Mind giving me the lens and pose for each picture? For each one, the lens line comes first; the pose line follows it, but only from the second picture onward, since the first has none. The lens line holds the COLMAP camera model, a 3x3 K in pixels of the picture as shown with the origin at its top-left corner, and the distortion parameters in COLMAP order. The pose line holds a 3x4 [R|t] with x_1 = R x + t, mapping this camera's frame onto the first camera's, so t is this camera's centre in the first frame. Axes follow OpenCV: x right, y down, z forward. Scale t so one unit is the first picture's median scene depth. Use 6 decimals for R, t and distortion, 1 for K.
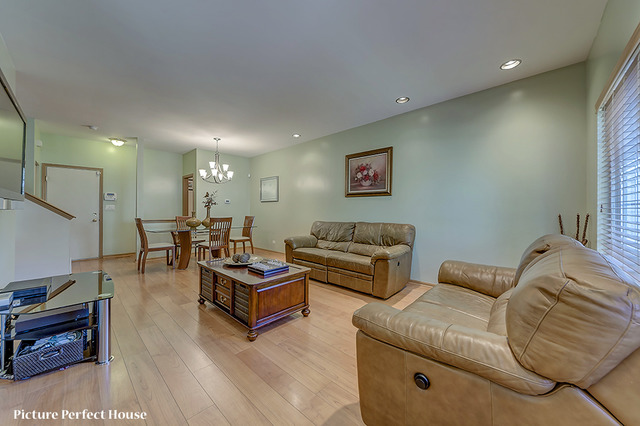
lens RADIAL K [[232.5, 0, 320.0], [0, 232.5, 213.0], [0, 0, 1]] dist [-0.001261, -0.000108]
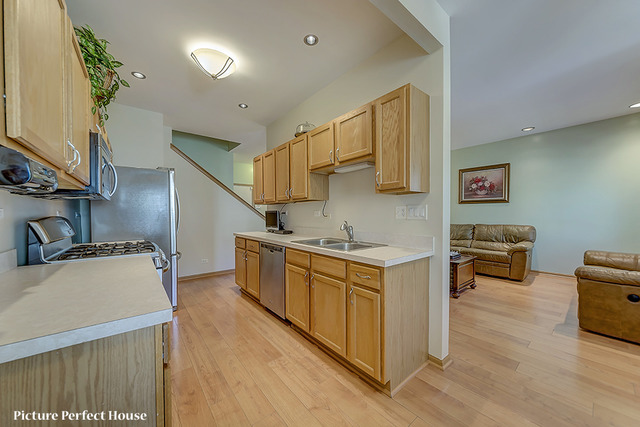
lens RADIAL K [[232.5, 0, 320.0], [0, 232.5, 213.5], [0, 0, 1]] dist [-0.001261, -0.000108]
pose [[0.990037, -0.009884, -0.140457, -0.523934], [0.007847, 0.999856, -0.015048, -0.004713], [0.140586, 0.013796, 0.989972, -0.373615]]
